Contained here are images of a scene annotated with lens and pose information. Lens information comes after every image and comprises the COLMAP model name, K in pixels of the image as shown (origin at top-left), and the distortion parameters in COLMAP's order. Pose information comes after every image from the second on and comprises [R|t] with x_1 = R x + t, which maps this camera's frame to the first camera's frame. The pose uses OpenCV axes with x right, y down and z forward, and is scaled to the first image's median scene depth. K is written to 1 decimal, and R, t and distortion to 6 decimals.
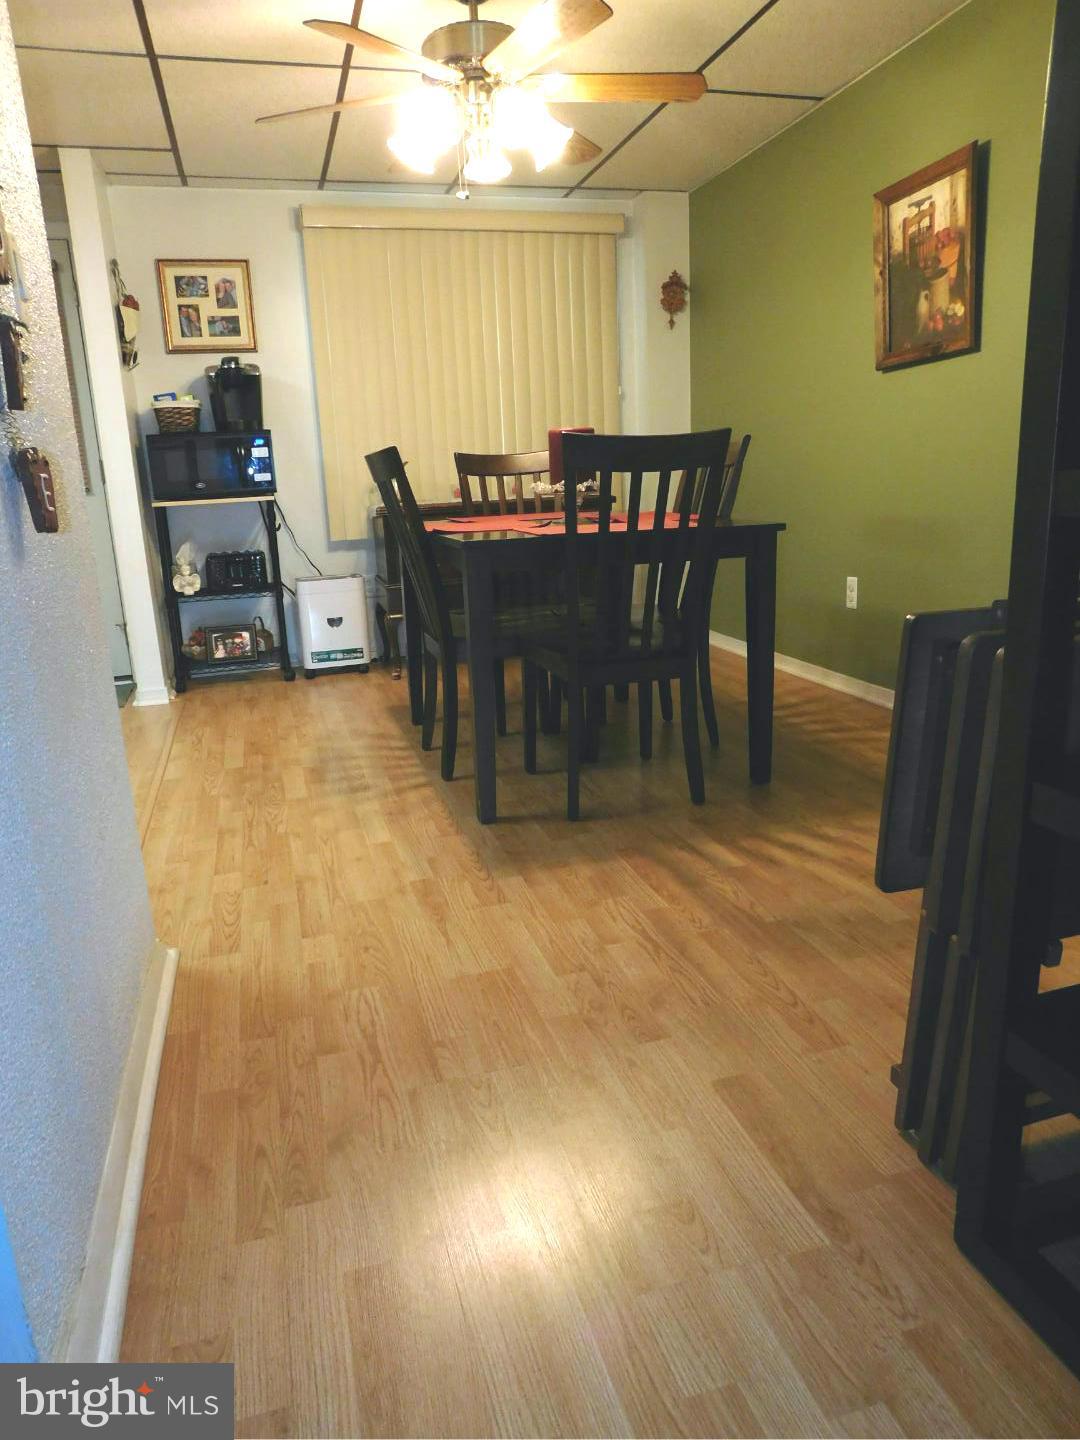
lens RADIAL K [[935.8, 0, 538.1], [0, 935.8, 718.6], [0, 0, 1]] dist [-0.042887, 0.009799]
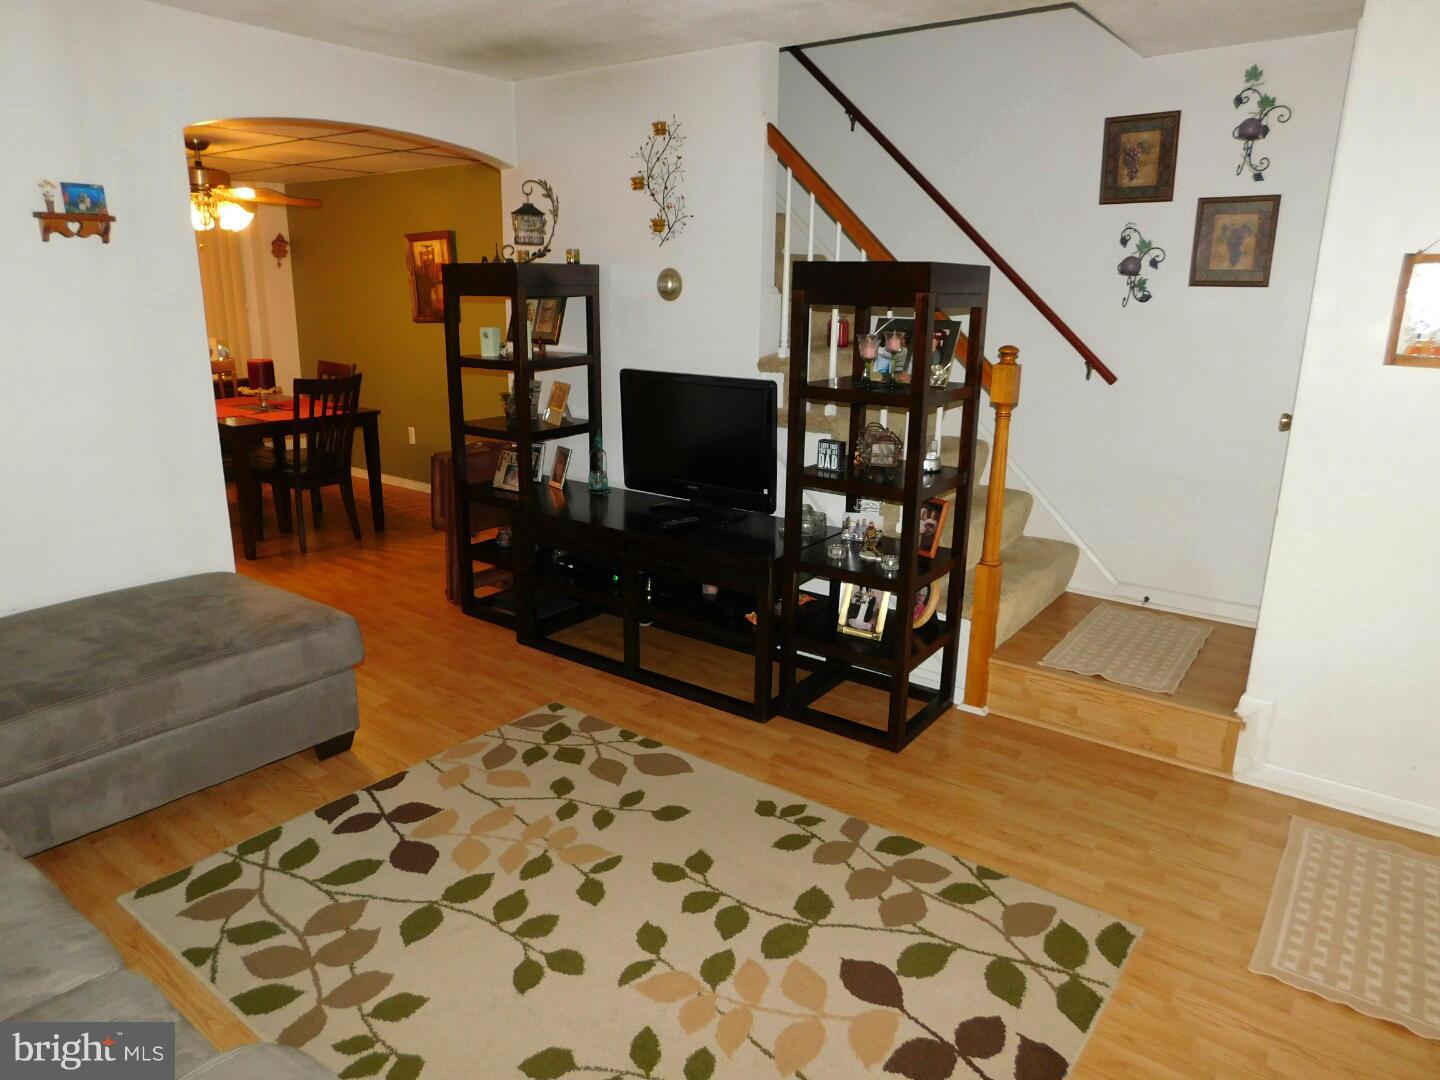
lens RADIAL K [[935.8, 0, 714.4], [0, 935.8, 532.9], [0, 0, 1]] dist [-0.042887, 0.009799]
pose [[0.800415, -0.099853, 0.591071, -0.365442], [0.103665, 0.994230, 0.027580, 0.084793], [-0.590415, 0.039198, 0.806148, -1.040102]]
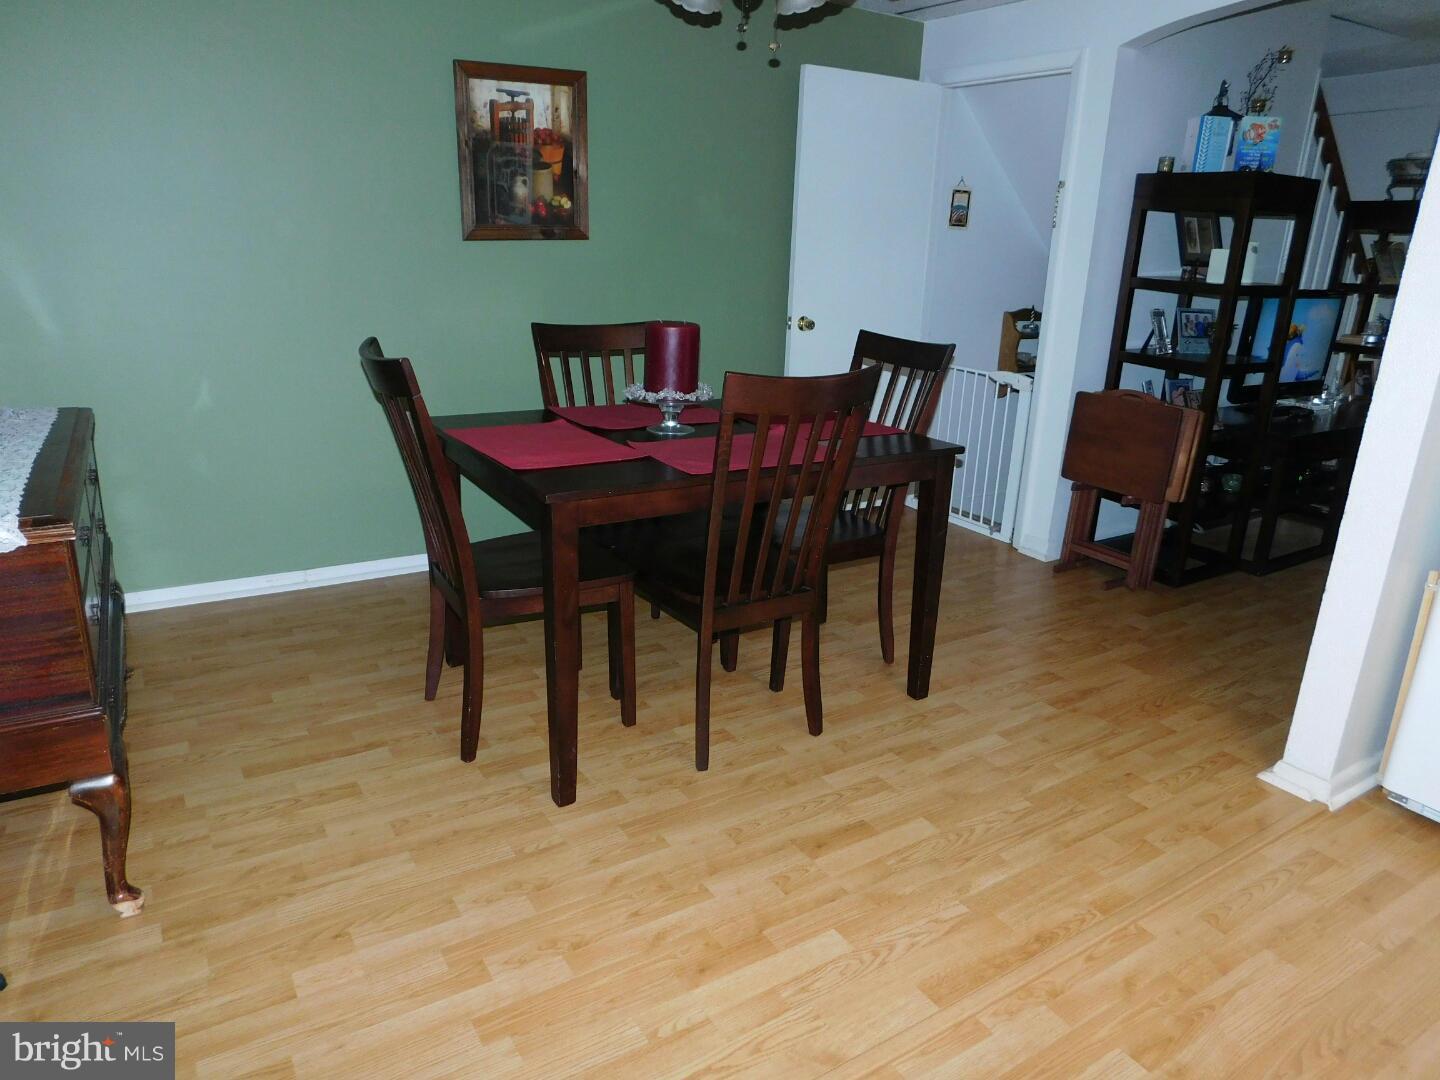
lens RADIAL K [[935.8, 0, 714.5], [0, 935.8, 528.7], [0, 0, 1]] dist [-0.042887, 0.009799]
pose [[-0.262645, -0.257359, 0.929938, -0.795164], [0.220842, 0.922156, 0.317578, -0.388972], [-0.939280, 0.288780, -0.185364, 1.141902]]
